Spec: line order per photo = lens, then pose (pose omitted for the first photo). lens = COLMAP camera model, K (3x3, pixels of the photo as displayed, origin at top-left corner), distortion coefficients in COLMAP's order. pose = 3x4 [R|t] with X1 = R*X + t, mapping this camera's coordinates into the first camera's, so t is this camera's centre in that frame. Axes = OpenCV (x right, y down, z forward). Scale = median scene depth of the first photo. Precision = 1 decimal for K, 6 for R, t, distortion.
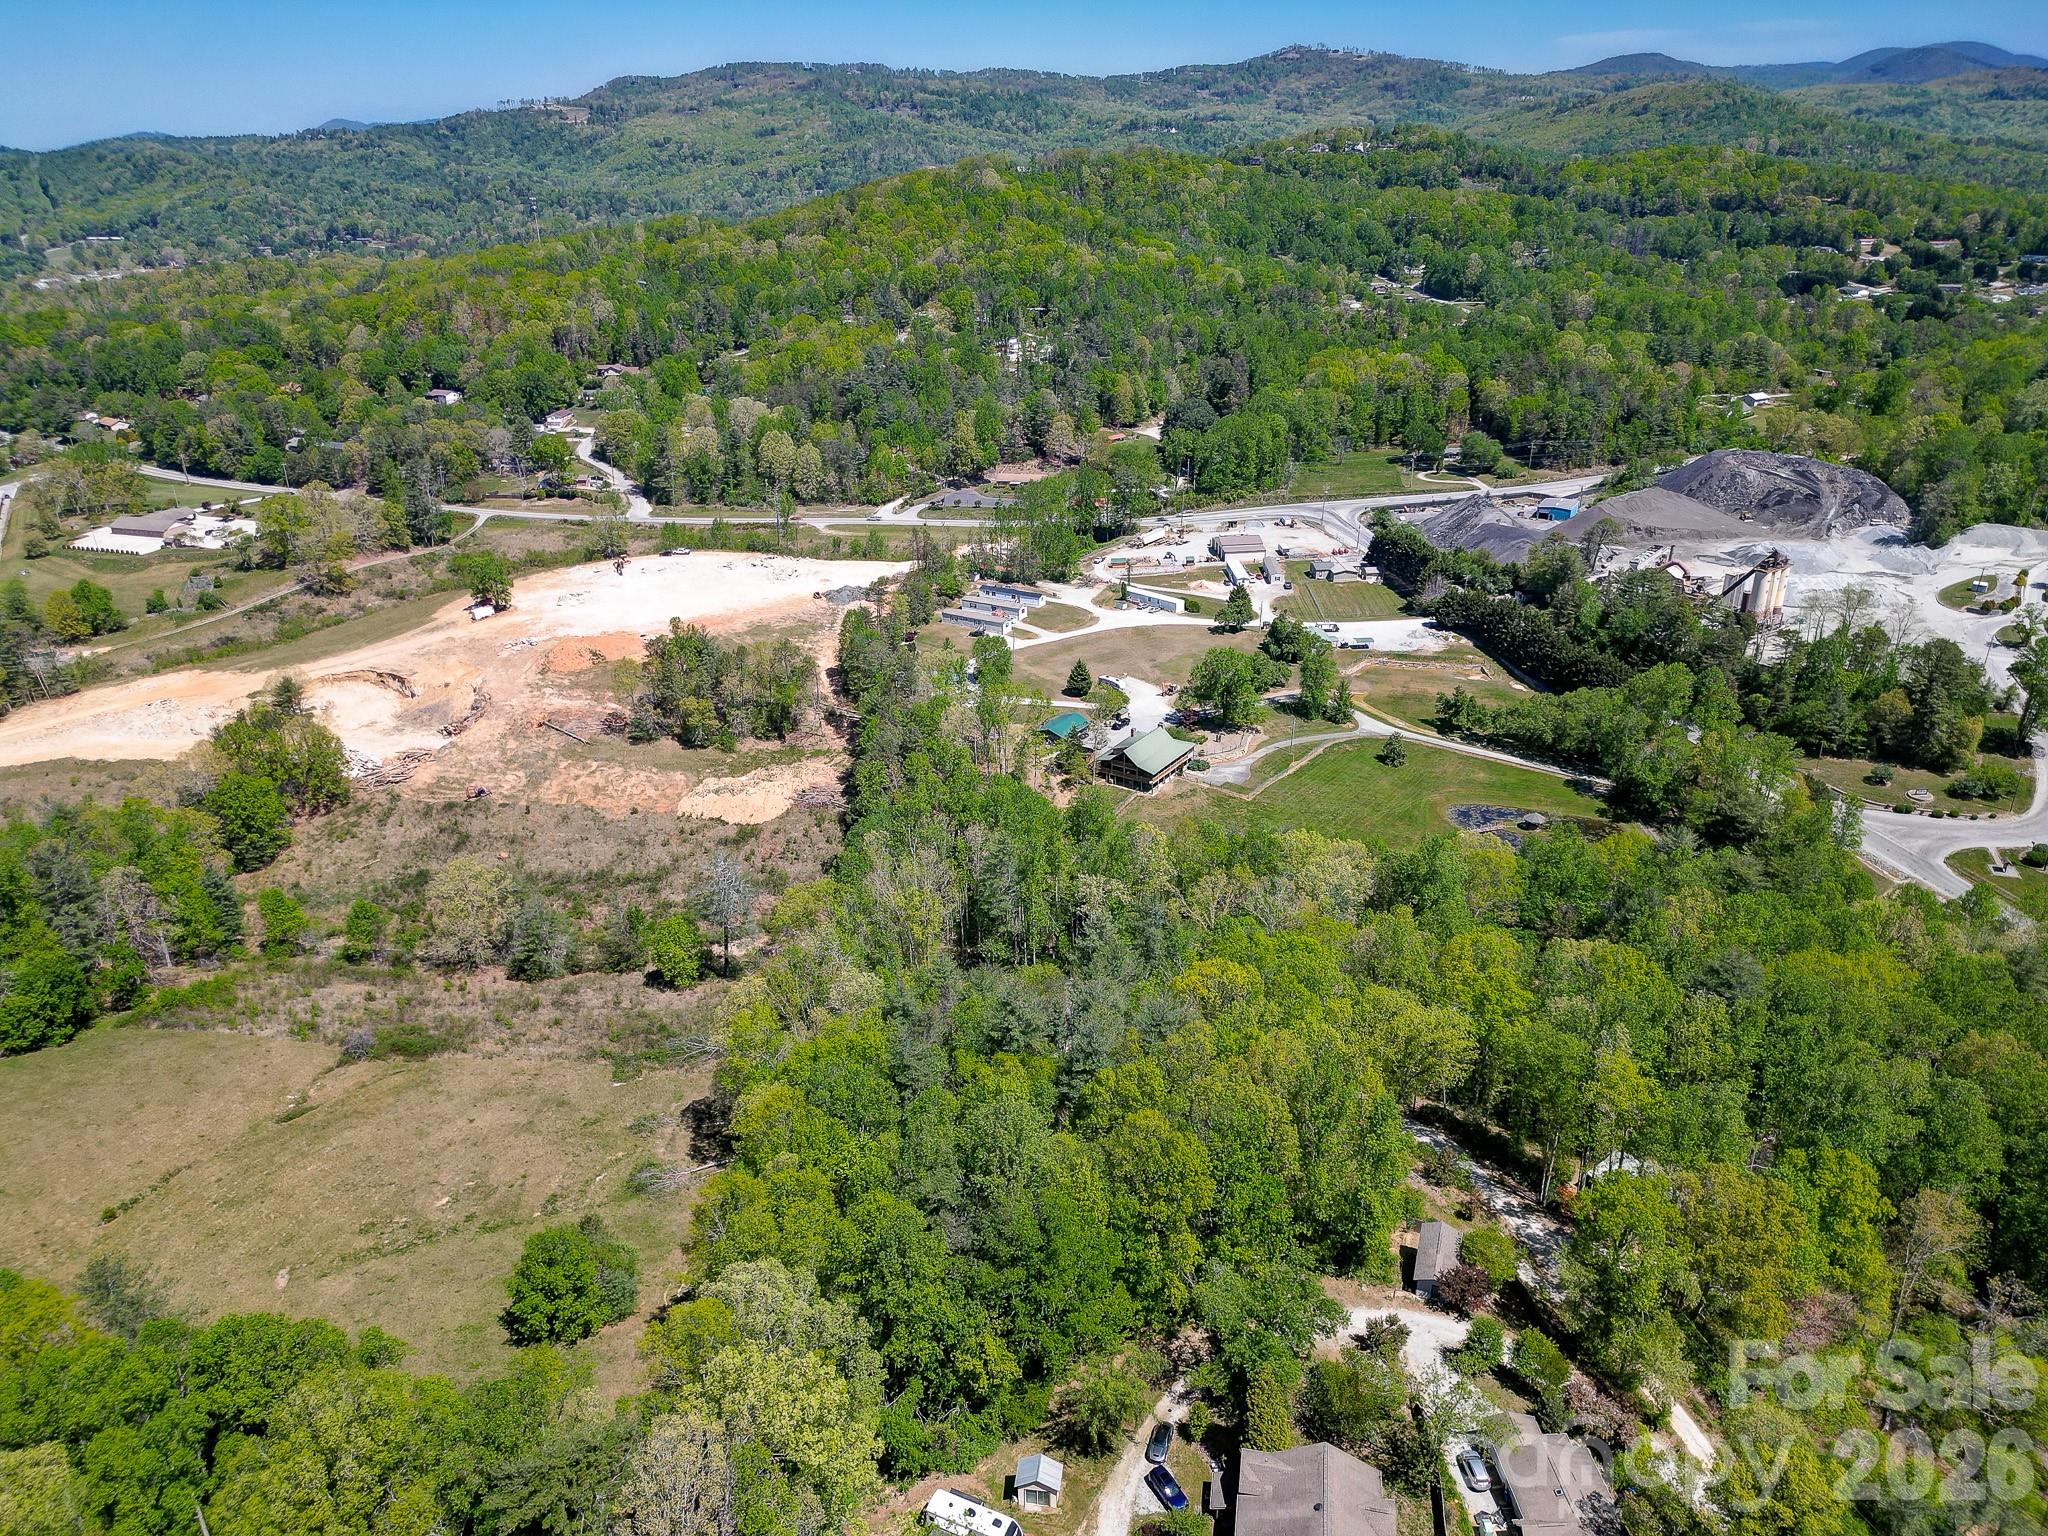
lens RADIAL K [[1424.2, 0, 1015.1], [0, 1424.2, 773.4], [0, 0, 1]] dist [0.068530, -0.060989]
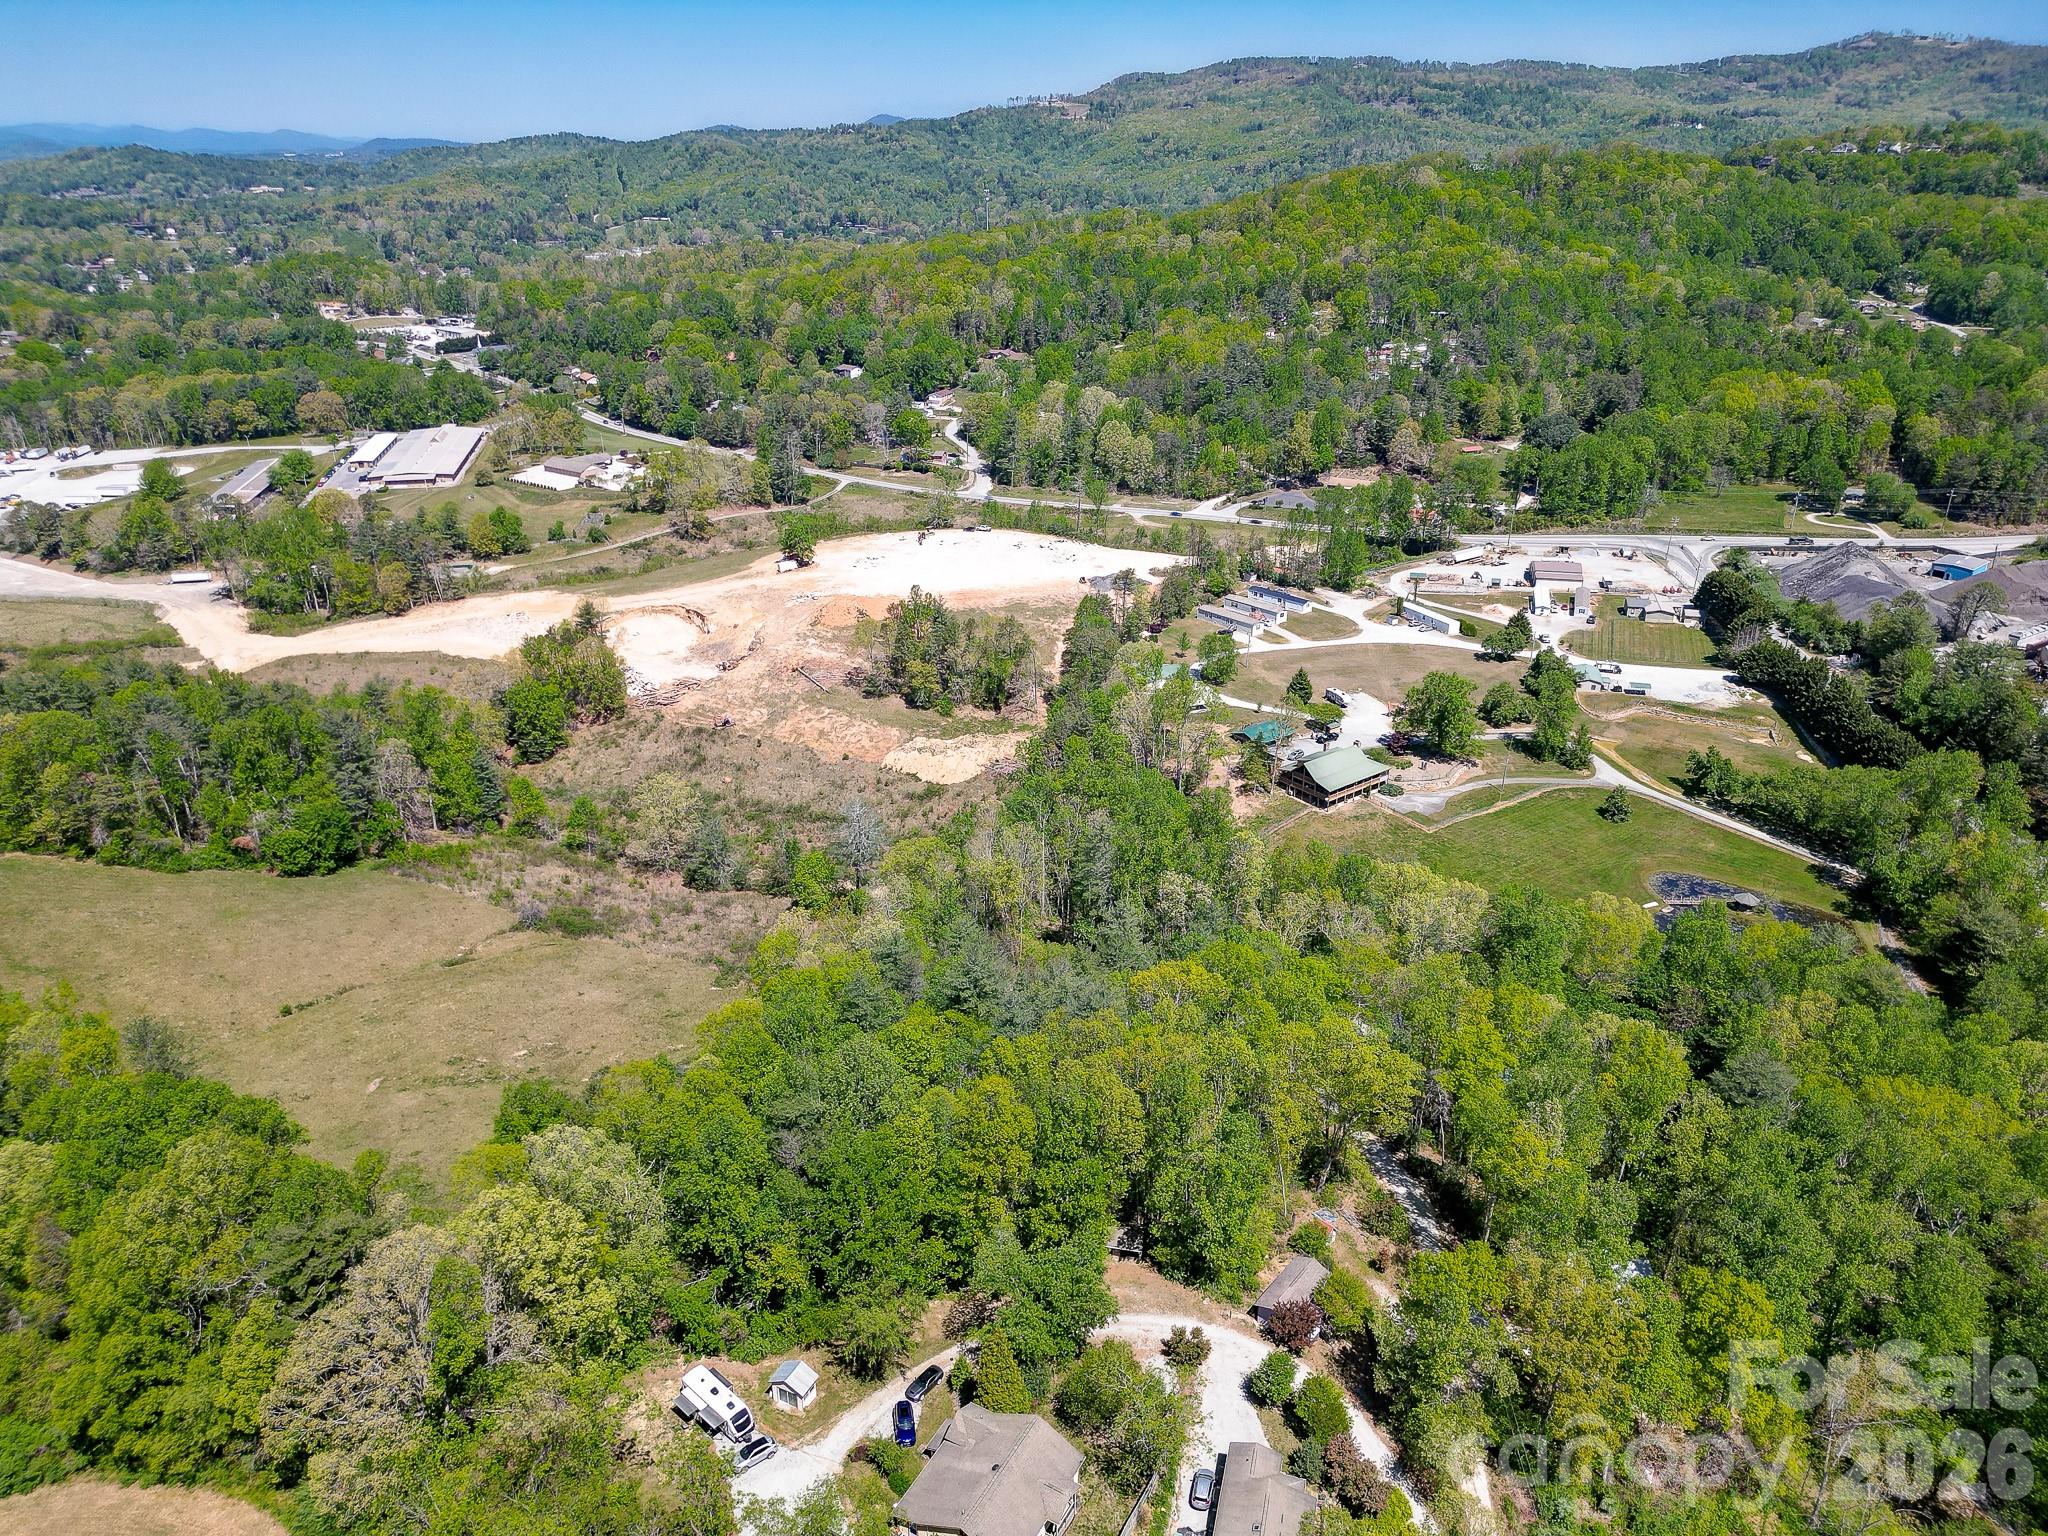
lens RADIAL K [[1424.2, 0, 1015.1], [0, 1424.2, 773.4], [0, 0, 1]] dist [0.068530, -0.060989]
pose [[0.948429, 0.138417, -0.285173, 0.107381], [-0.137580, 0.990222, 0.023067, -0.002794], [0.285577, 0.017357, 0.958198, 0.000723]]
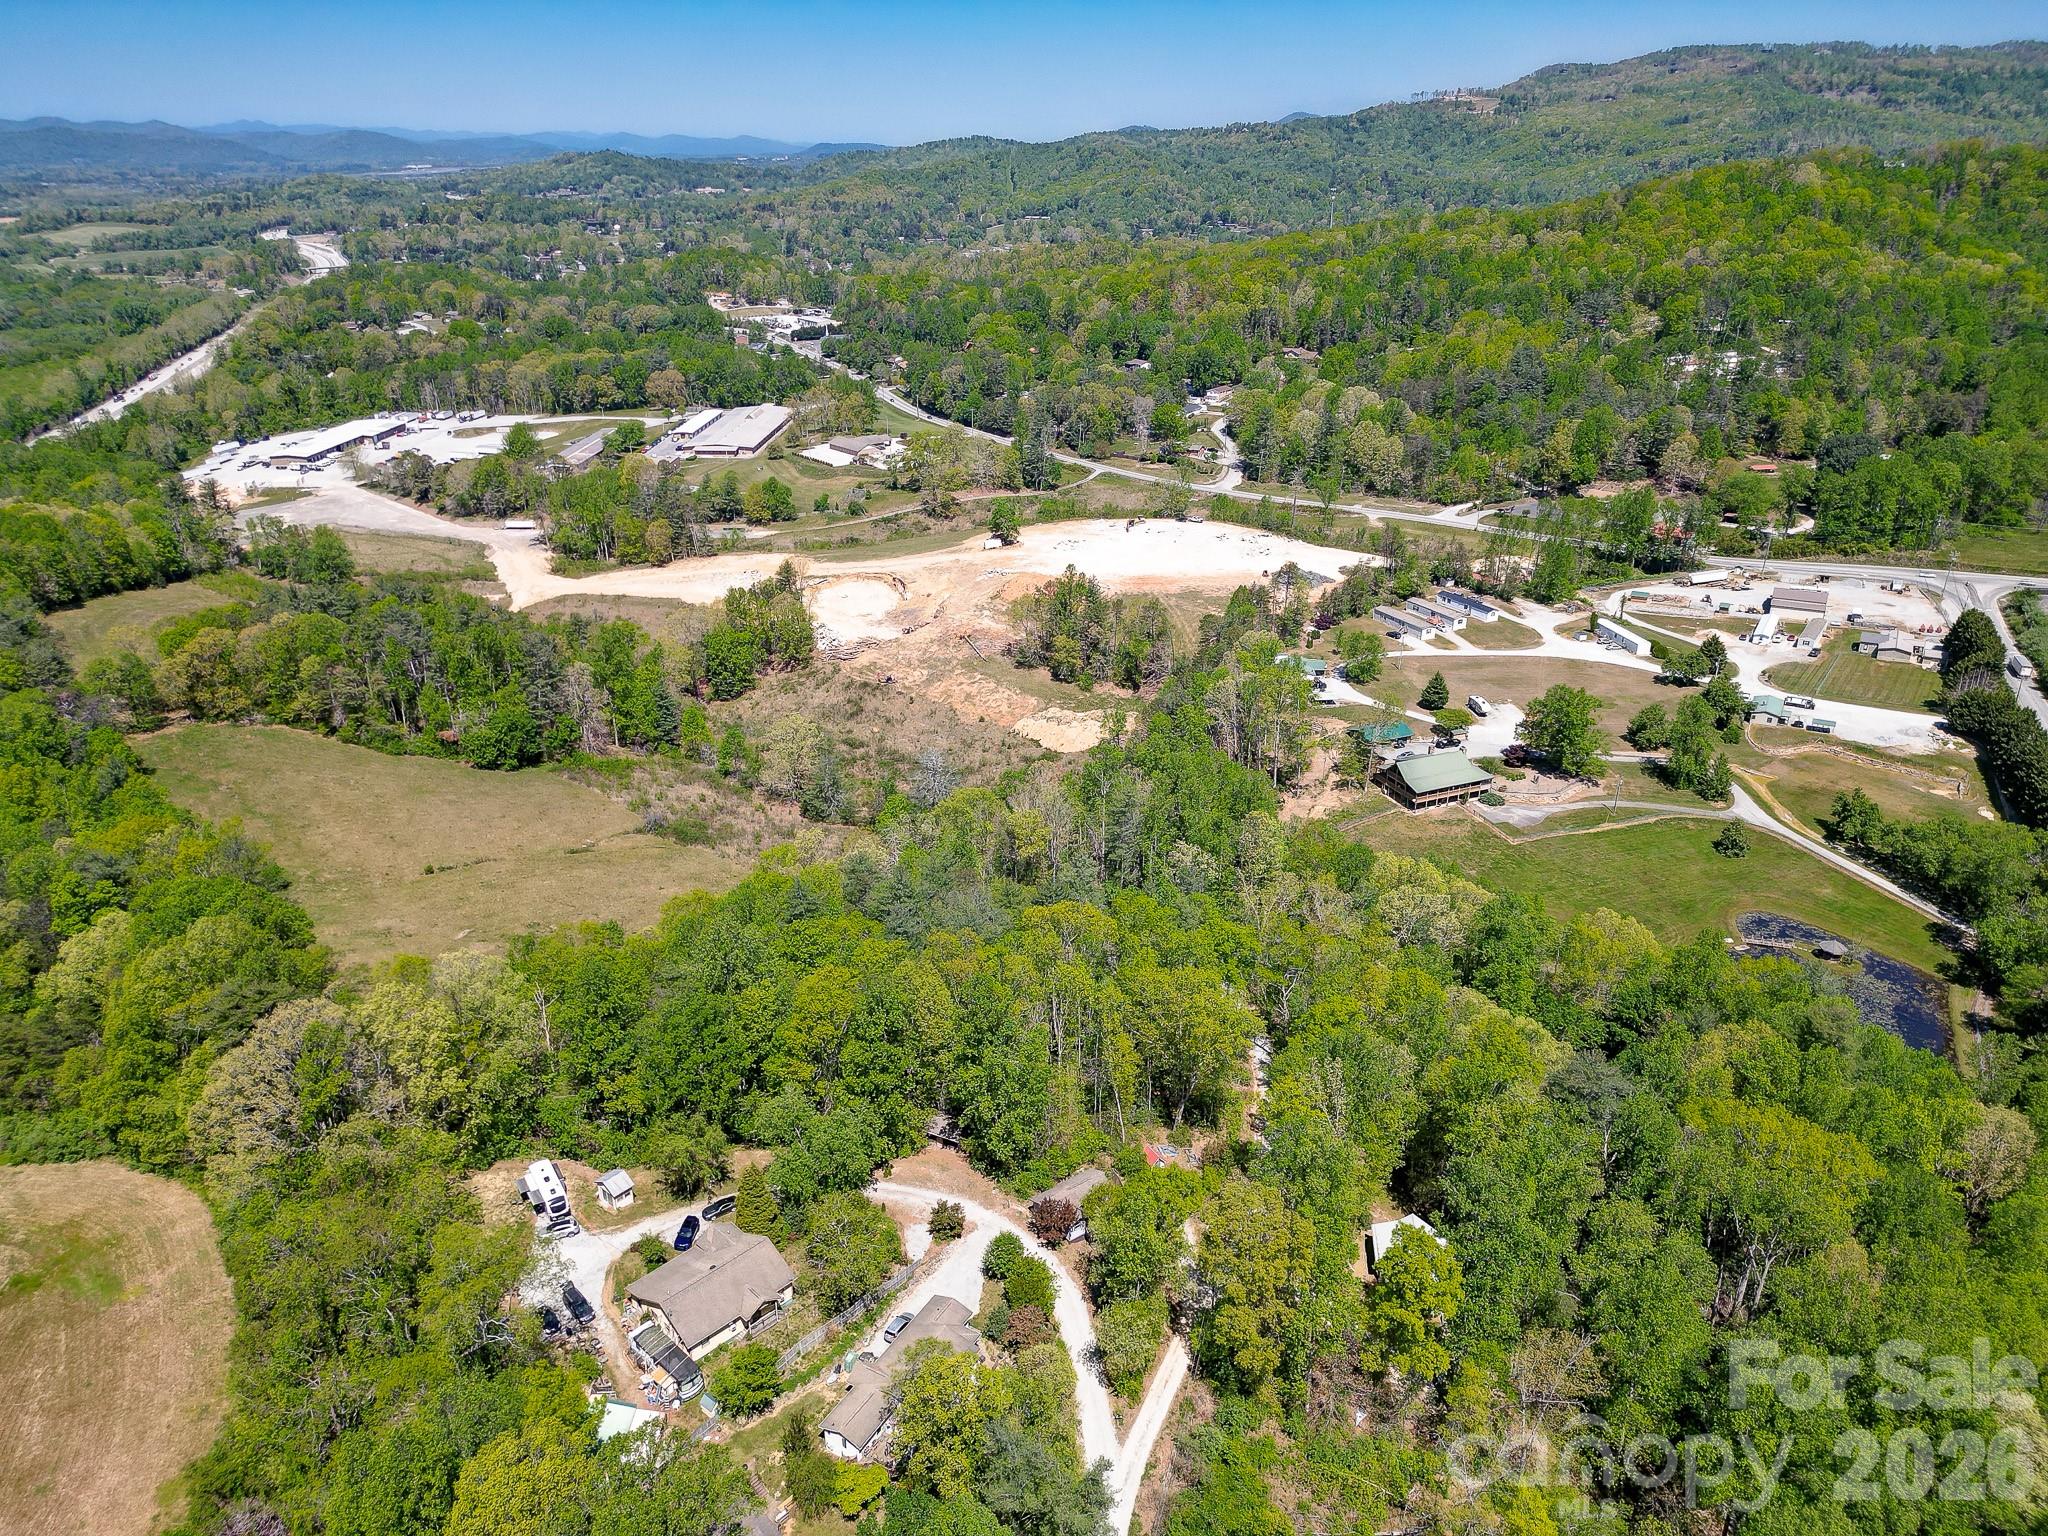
lens RADIAL K [[1424.2, 0, 1015.1], [0, 1424.2, 773.4], [0, 0, 1]] dist [0.068530, -0.060989]
pose [[0.833025, 0.229835, -0.503234, 0.225851], [-0.226863, 0.971537, 0.068181, -0.010438], [0.504581, 0.057369, 0.861456, 0.011855]]
